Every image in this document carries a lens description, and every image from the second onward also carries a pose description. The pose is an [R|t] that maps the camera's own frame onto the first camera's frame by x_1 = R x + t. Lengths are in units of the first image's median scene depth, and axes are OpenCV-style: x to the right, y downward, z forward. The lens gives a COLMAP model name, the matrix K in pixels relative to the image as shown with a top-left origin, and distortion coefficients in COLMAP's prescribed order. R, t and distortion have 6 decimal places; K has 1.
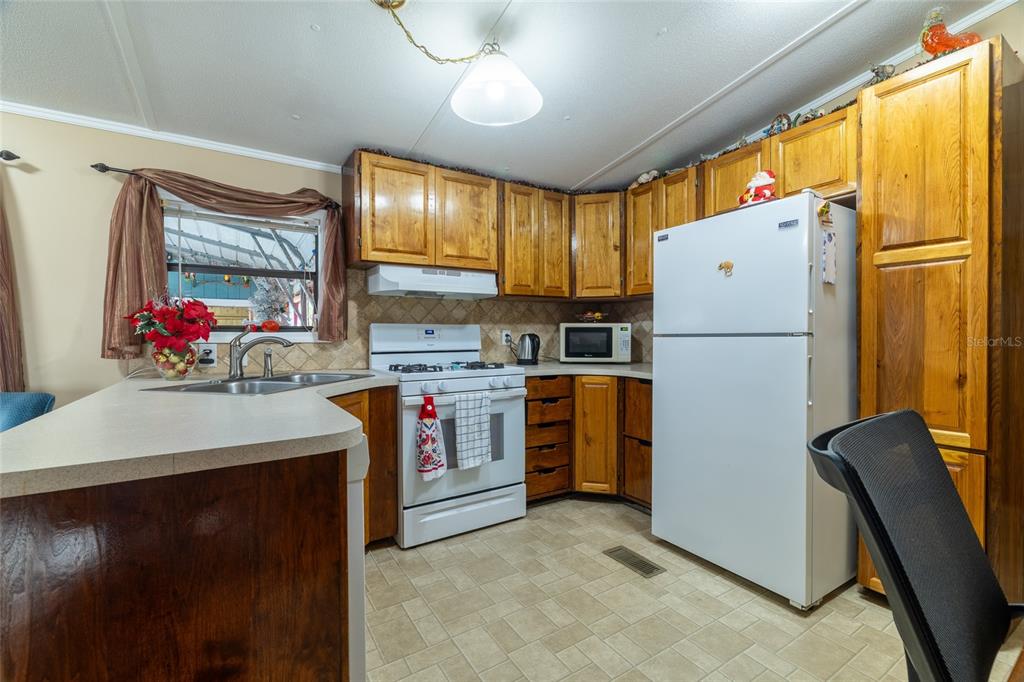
lens RADIAL K [[437.0, 0, 514.4], [0, 437.0, 339.5], [0, 0, 1]] dist [0.000275, 0.000424]
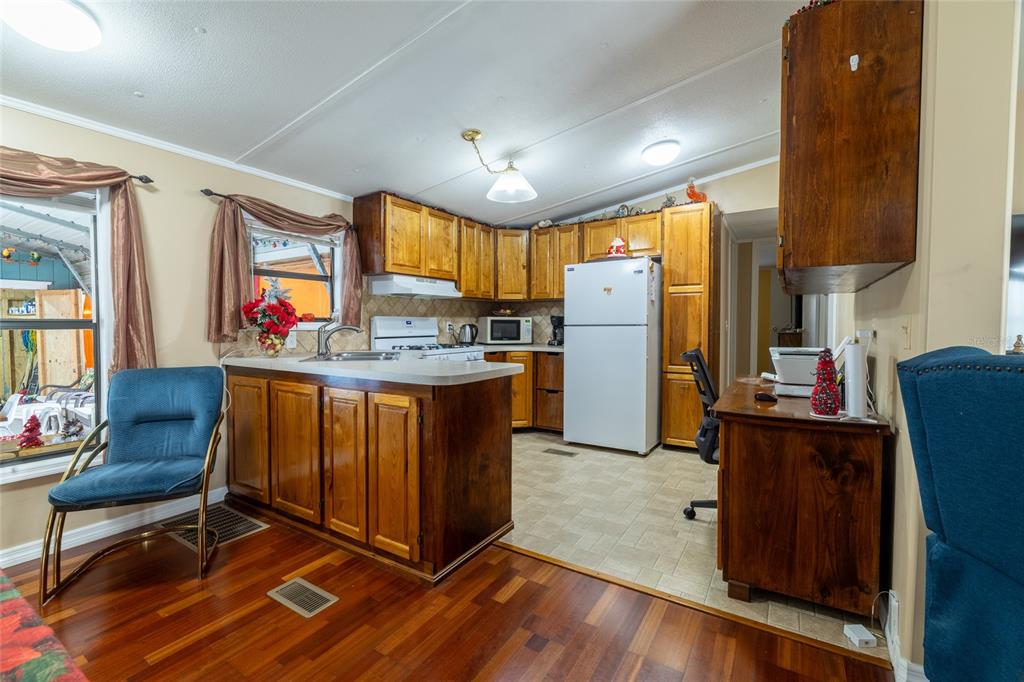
lens RADIAL K [[437.0, 0, 512.5], [0, 437.0, 338.5], [0, 0, 1]] dist [0.000275, 0.000424]
pose [[0.904719, -0.009966, 0.425893, -0.534360], [0.001859, 0.999809, 0.019445, 0.007555], [-0.426006, -0.016800, 0.904565, -0.417977]]
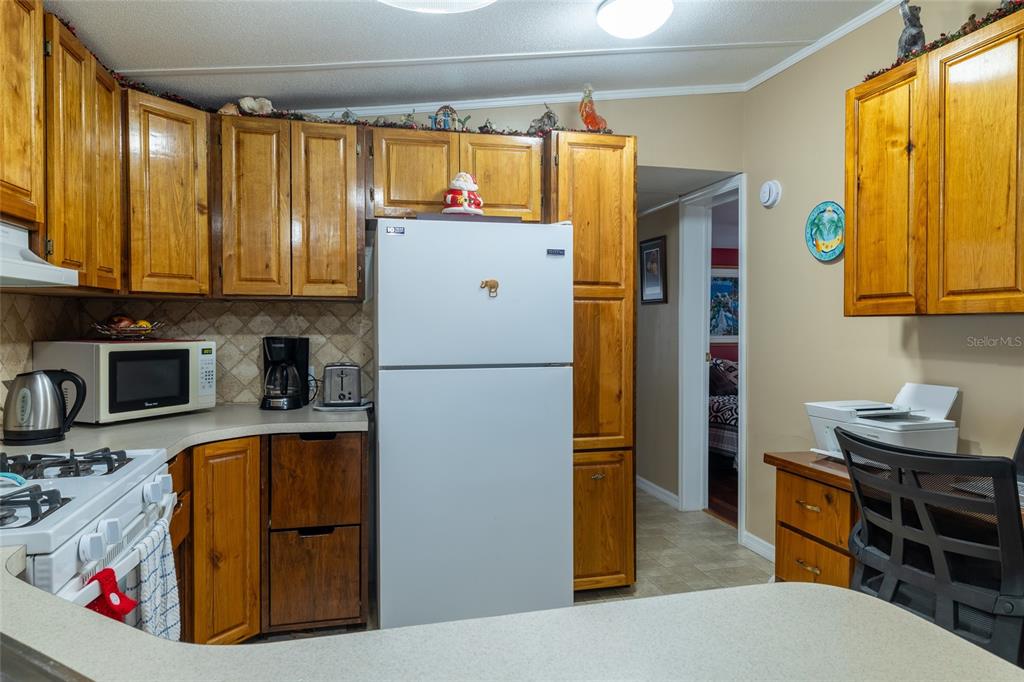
lens RADIAL K [[646.8, 0, 514.8], [0, 646.8, 341.5], [0, 0, 1]] dist [0.002277, -0.000155]
pose [[0.310690, -0.019067, 0.950320, -0.525681], [0.007202, 0.999817, 0.017705, -0.060025], [-0.950484, 0.001344, 0.310770, 0.424521]]
